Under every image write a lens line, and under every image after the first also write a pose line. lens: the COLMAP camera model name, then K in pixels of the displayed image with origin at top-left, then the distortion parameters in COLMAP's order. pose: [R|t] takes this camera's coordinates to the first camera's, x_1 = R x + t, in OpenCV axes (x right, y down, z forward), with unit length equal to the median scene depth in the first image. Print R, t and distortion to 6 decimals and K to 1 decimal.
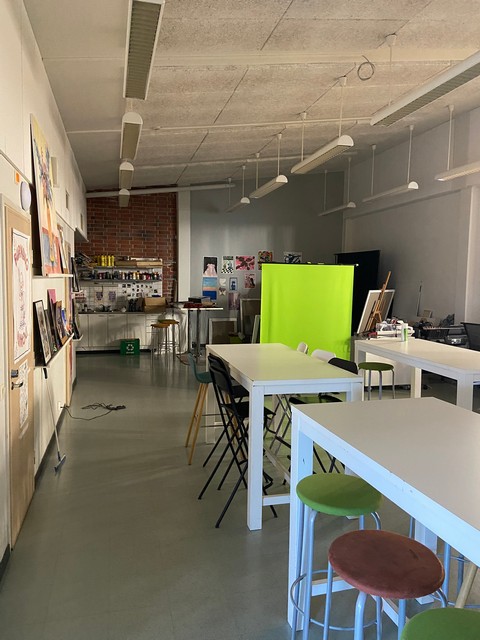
lens RADIAL K [[490.1, 0, 239.8], [0, 490.1, 320.9], [0, 0, 1]] dist [0.029725, -0.001004]
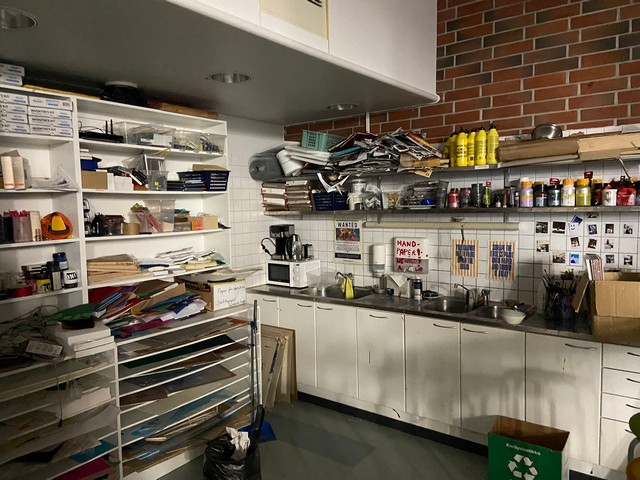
lens RADIAL K [[490.1, 0, 320.1], [0, 490.1, 240.1], [0, 0, 1]] dist [0.029725, -0.001004]
pose [[0.624882, 0.036935, -0.779845, -0.085290], [-0.041373, 0.999043, 0.014165, -0.063244], [0.779622, 0.023413, 0.625812, 0.714447]]
